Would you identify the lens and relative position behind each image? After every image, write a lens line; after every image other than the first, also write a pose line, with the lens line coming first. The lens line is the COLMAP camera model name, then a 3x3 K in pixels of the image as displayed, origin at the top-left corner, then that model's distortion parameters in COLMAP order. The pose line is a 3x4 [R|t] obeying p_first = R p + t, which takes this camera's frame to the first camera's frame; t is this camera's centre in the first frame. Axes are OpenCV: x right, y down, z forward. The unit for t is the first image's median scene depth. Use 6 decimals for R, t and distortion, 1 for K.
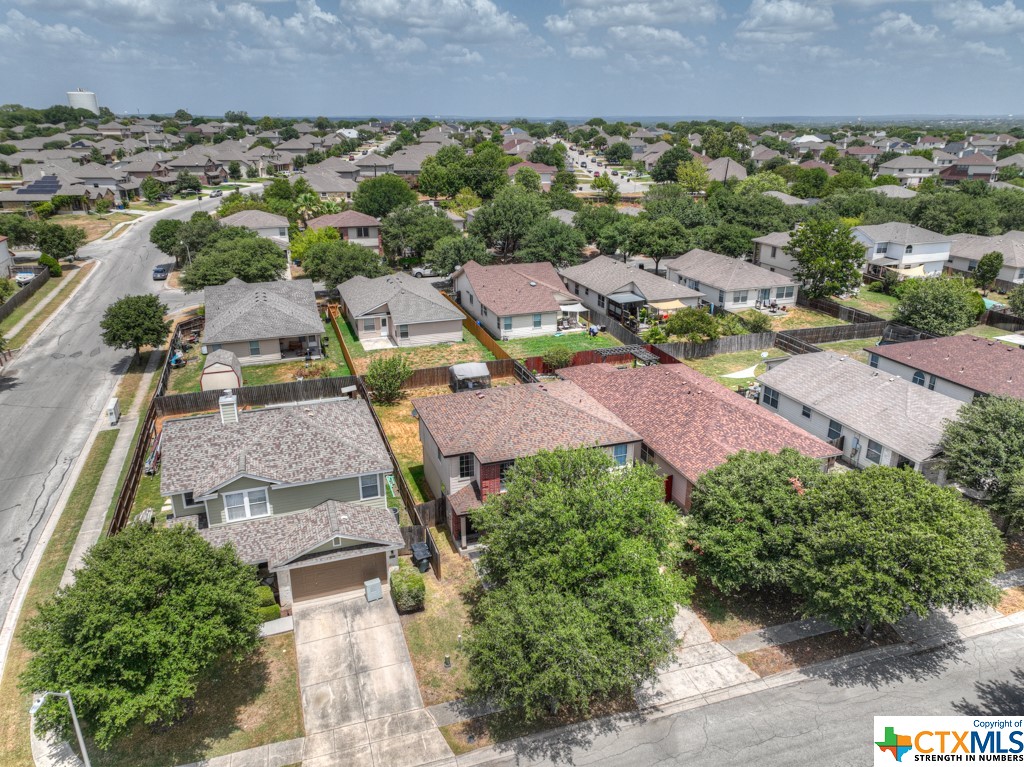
lens RADIAL K [[719.9, 0, 512.6], [0, 719.9, 383.1], [0, 0, 1]] dist [-0.005949, 0.023630]
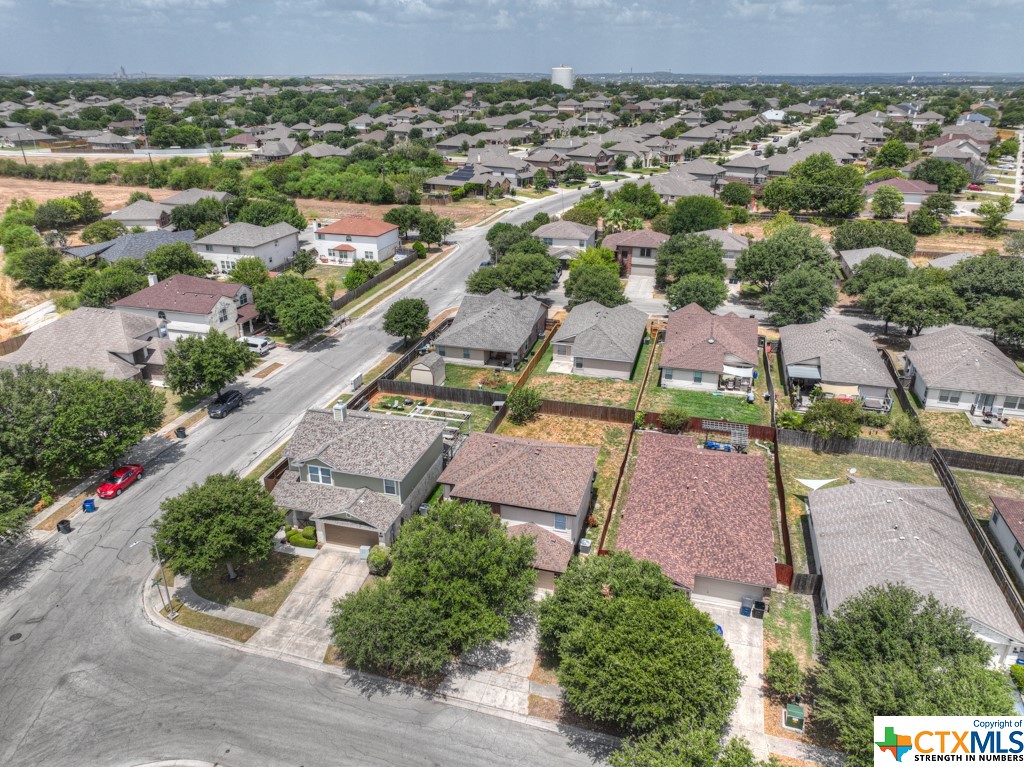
lens RADIAL K [[719.9, 0, 512.6], [0, 719.9, 383.1], [0, 0, 1]] dist [-0.005949, 0.023630]
pose [[0.821917, 0.225804, -0.522938, 0.378094], [-0.198564, 0.974063, 0.108510, -0.141754], [0.533877, 0.014650, 0.845435, -0.066248]]
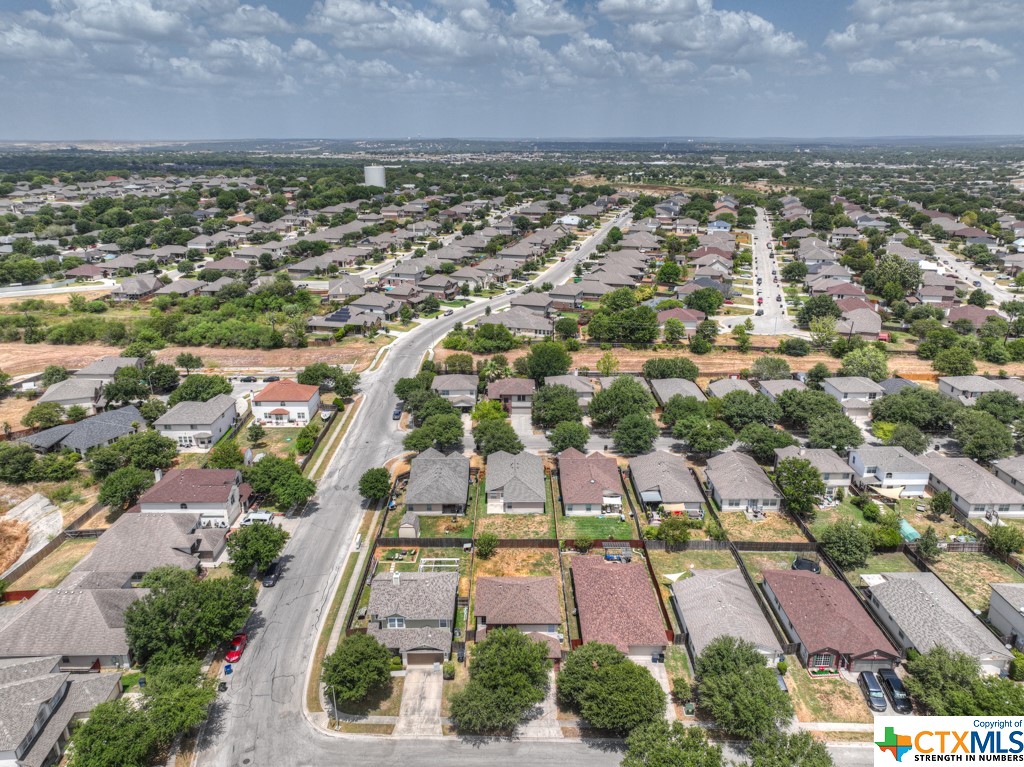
lens RADIAL K [[719.9, 0, 512.6], [0, 719.9, 383.1], [0, 0, 1]] dist [-0.005949, 0.023630]
pose [[0.945658, 0.103079, -0.308392, 0.357615], [-0.110207, 0.993892, -0.005735, -0.349811], [0.305918, 0.039410, 0.951242, -0.666329]]
